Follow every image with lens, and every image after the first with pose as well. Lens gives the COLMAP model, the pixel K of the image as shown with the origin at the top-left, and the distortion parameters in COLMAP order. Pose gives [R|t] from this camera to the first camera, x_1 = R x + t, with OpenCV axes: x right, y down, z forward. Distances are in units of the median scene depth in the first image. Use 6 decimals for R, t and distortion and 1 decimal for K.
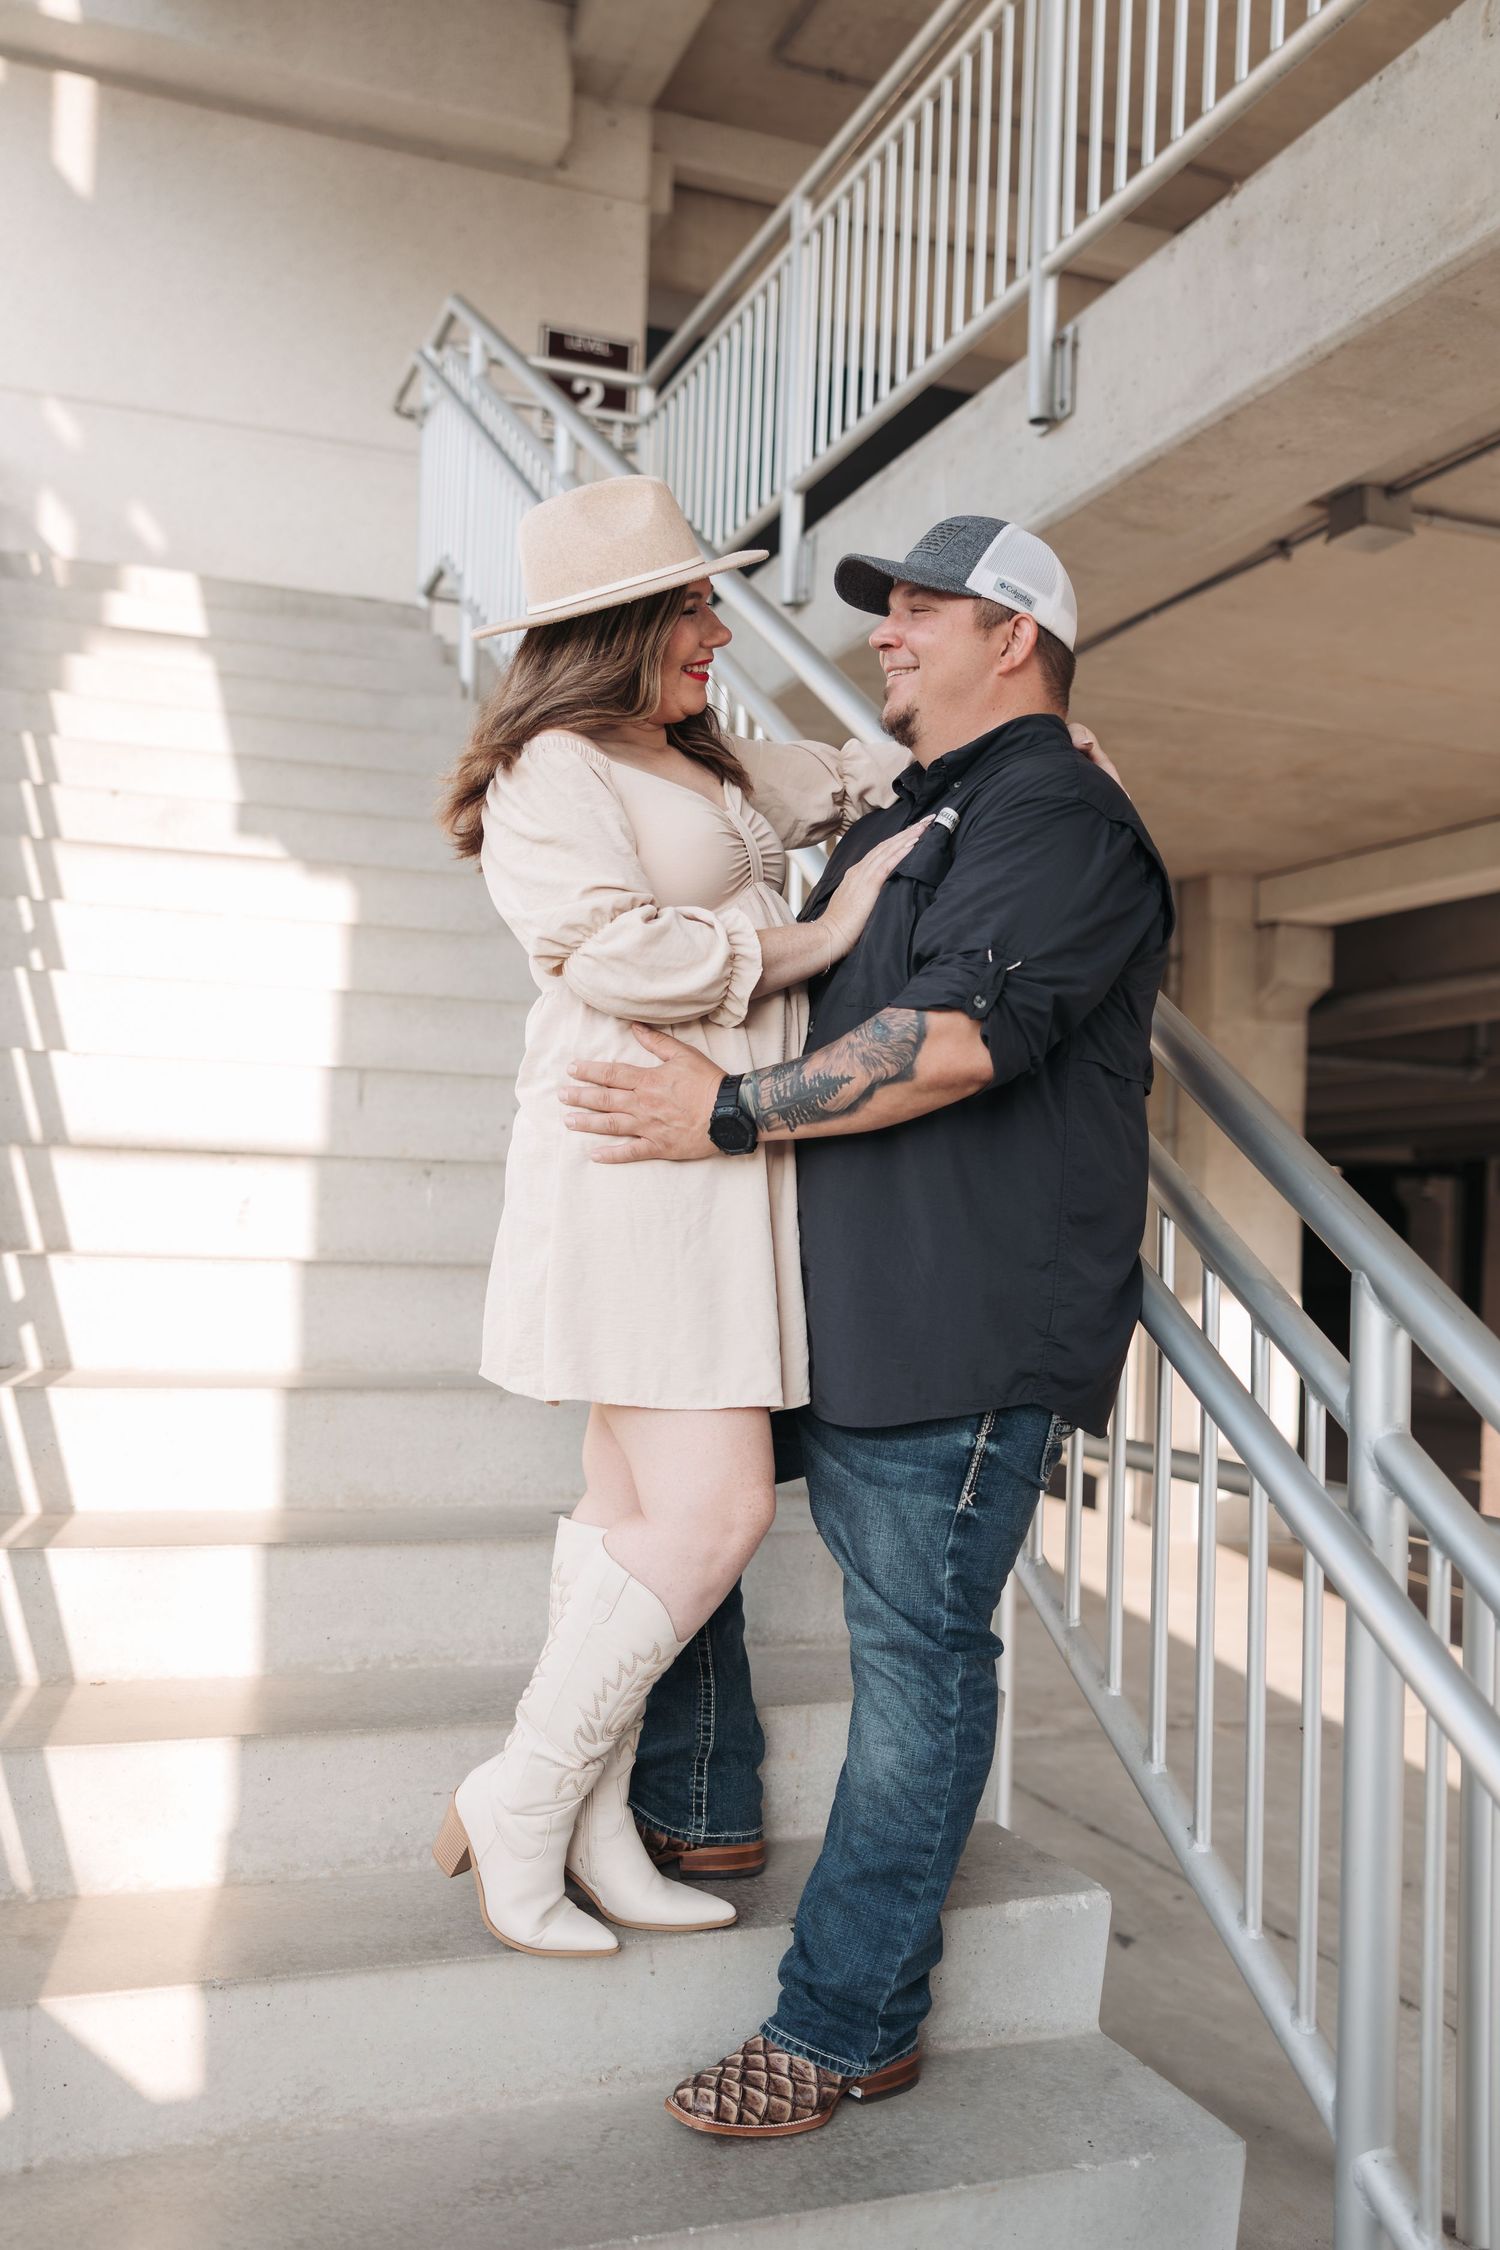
lens RADIAL K [[1947.5, 0, 750.0], [0, 1947.5, 1125.0], [0, 0, 1]] dist [-0.062082, 0.114315]
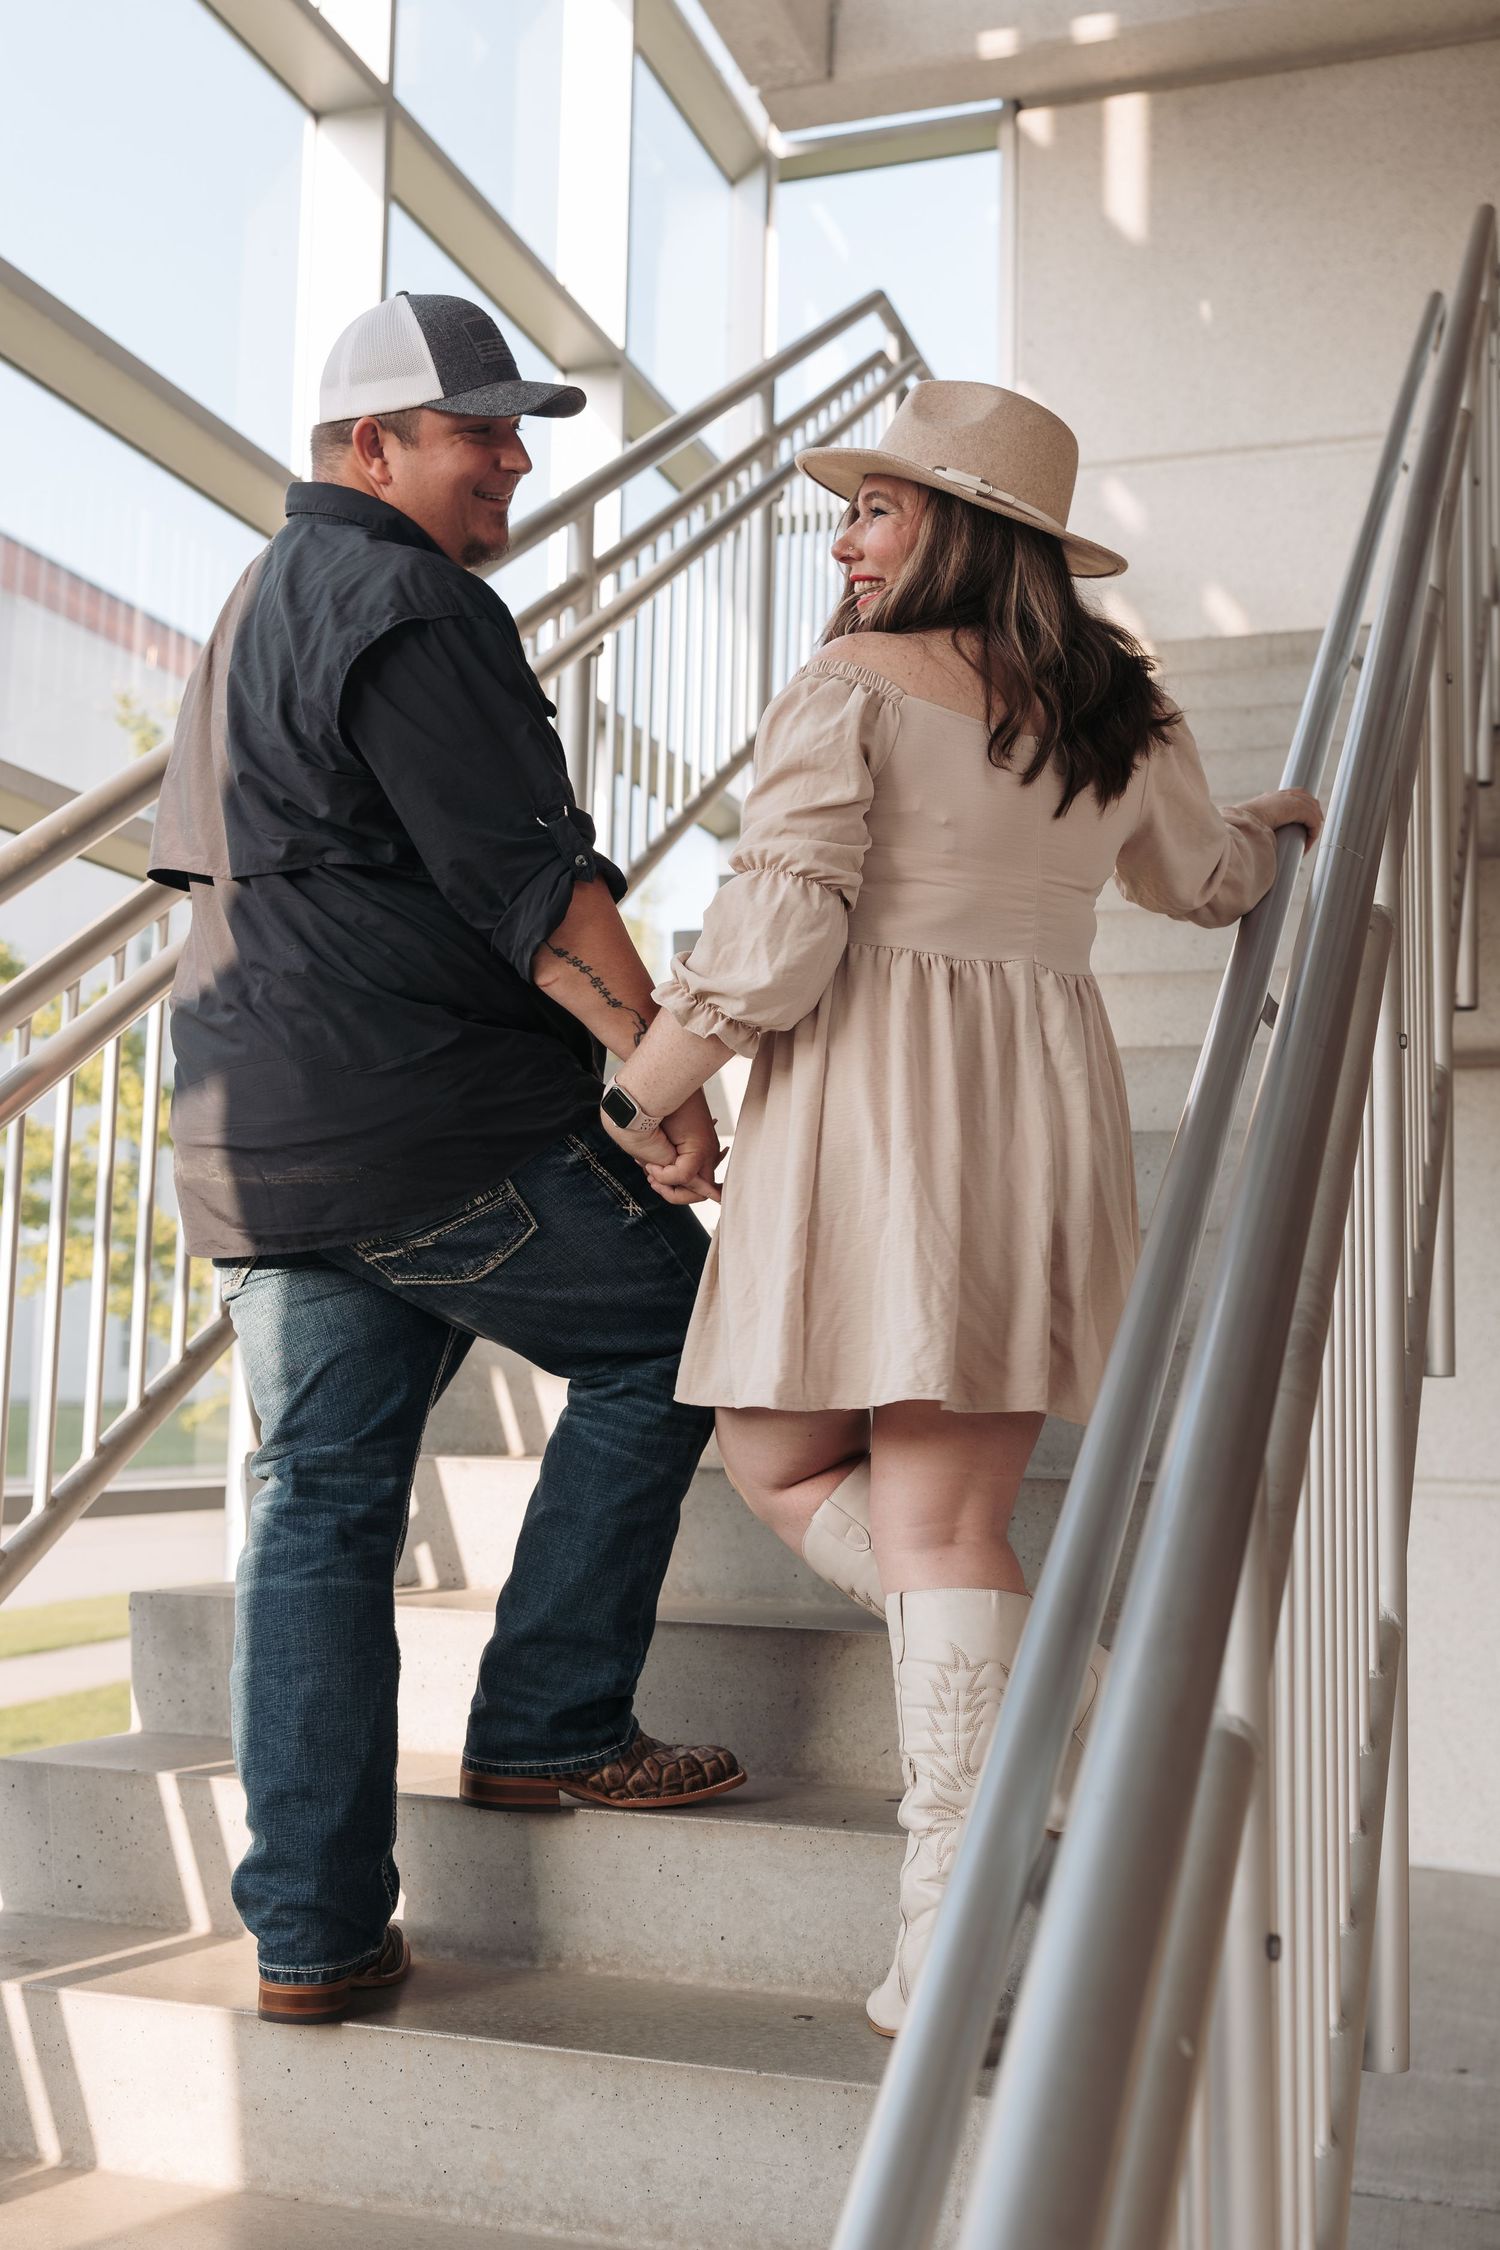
lens RADIAL K [[2472.3, 0, 750.0], [0, 2472.3, 1125.0], [0, 0, 1]] dist [0.011843, 0.026050]
pose [[0.767584, -0.088247, -0.634844, 0.616873], [0.034223, 0.994706, -0.096891, 0.037562], [0.640034, 0.052646, 0.766541, 0.268171]]
